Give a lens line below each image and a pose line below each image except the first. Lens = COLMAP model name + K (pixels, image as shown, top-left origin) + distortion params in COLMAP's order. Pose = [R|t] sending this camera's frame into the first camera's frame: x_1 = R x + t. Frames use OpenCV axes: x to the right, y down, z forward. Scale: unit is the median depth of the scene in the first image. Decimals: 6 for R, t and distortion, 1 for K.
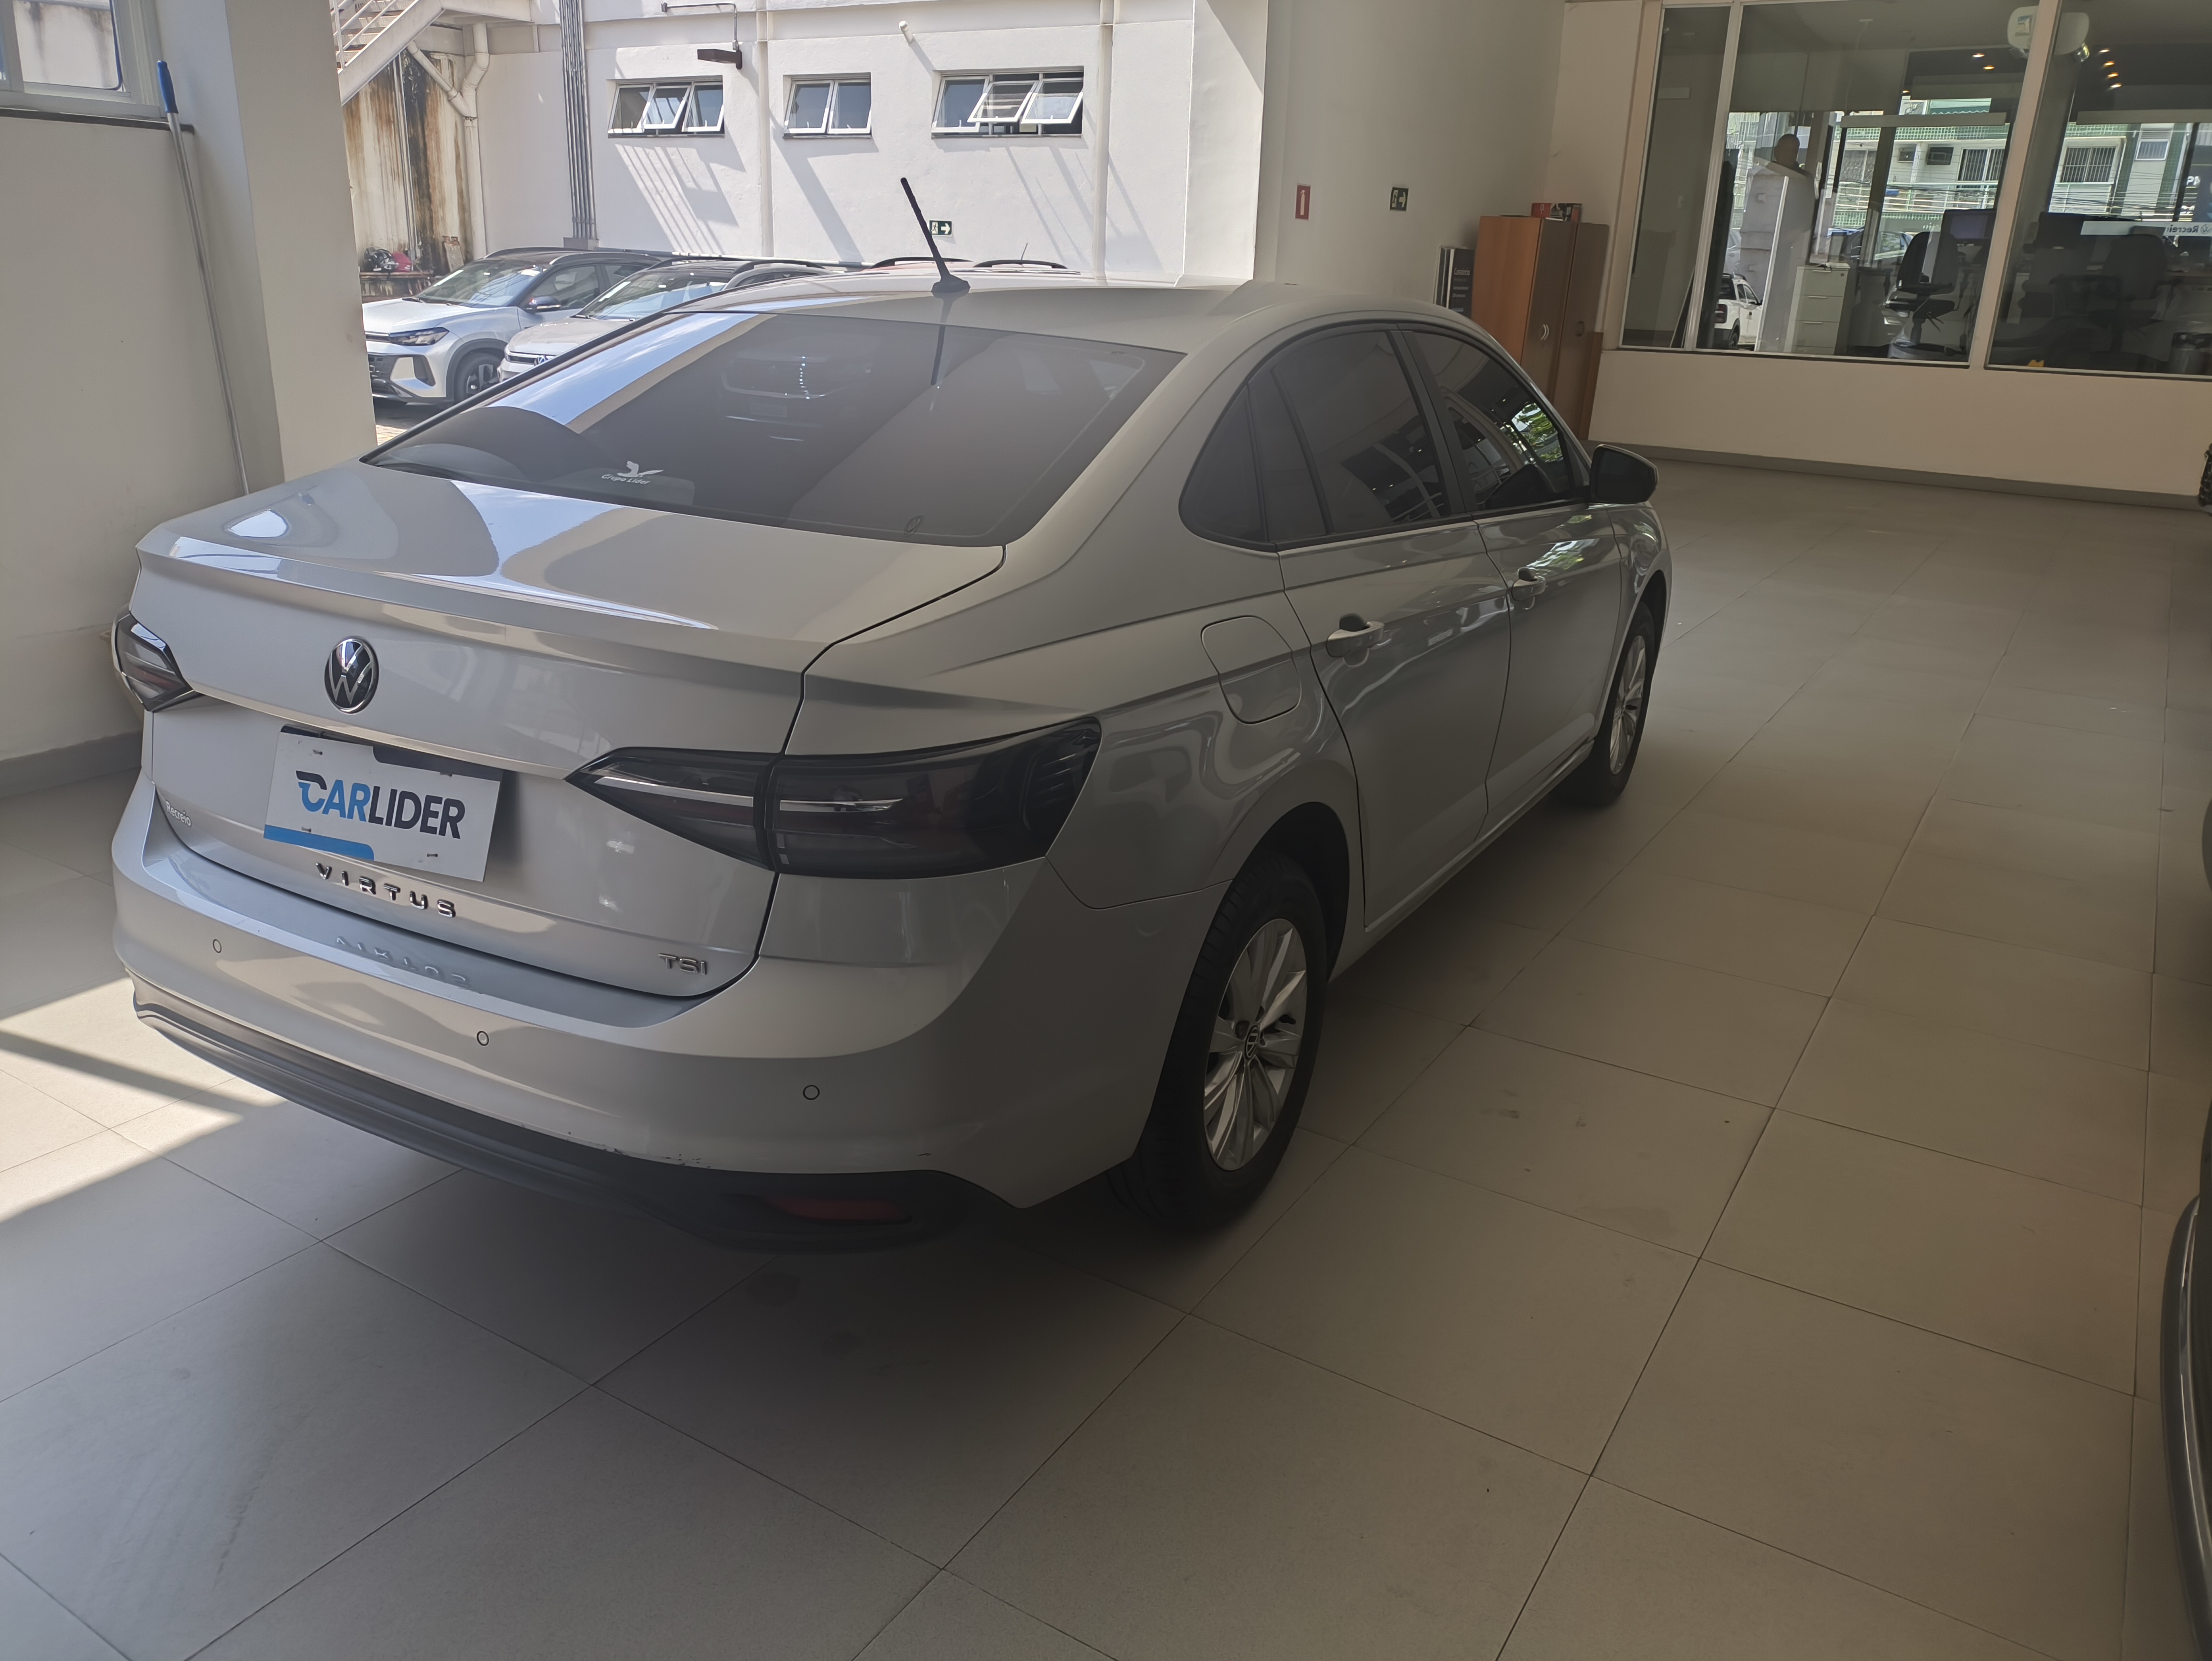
lens RADIAL K [[1686.4, 0, 1106.0], [0, 1686.4, 830.5], [0, 0, 1]] dist [0.005861, 0.012022]
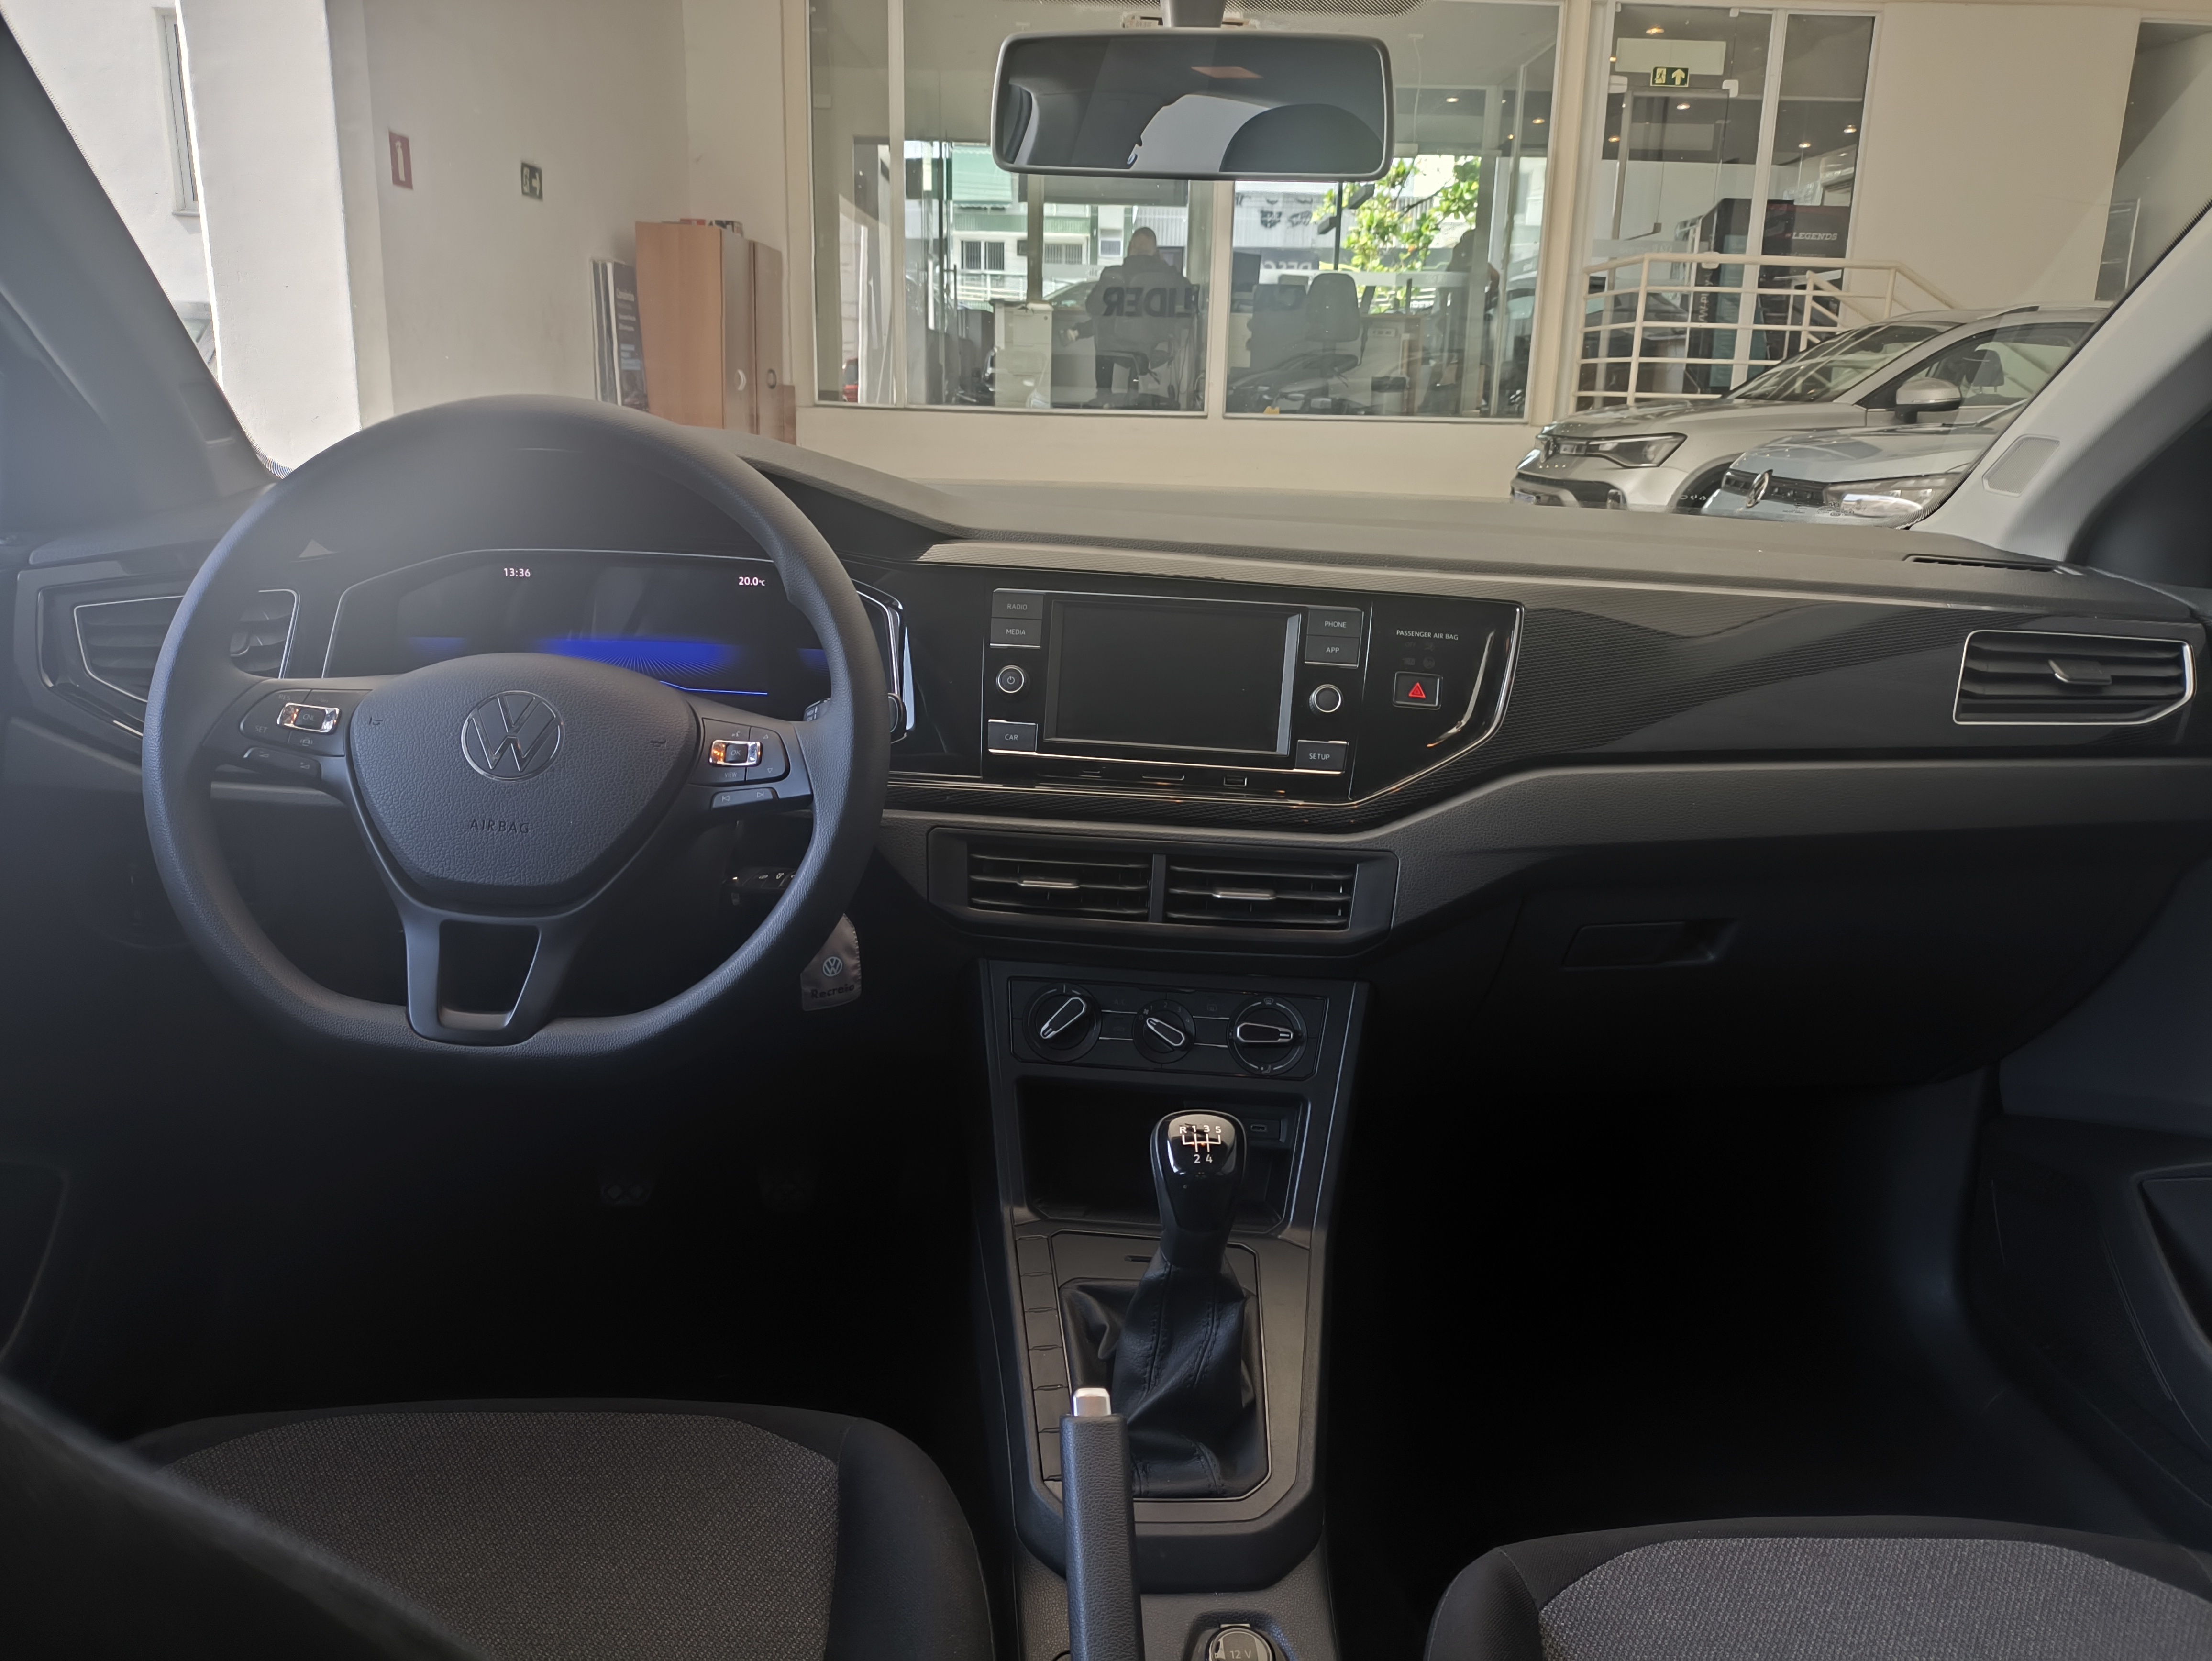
lens RADIAL K [[1632.5, 0, 1106.3], [0, 1632.5, 804.5], [0, 0, 1]] dist [0.123083, -0.225135]
pose [[0.847865, -0.141568, 0.510963, -0.043726], [0.172464, 0.984926, -0.013293, -0.384372], [-0.501379, 0.099394, 0.859500, 1.668907]]
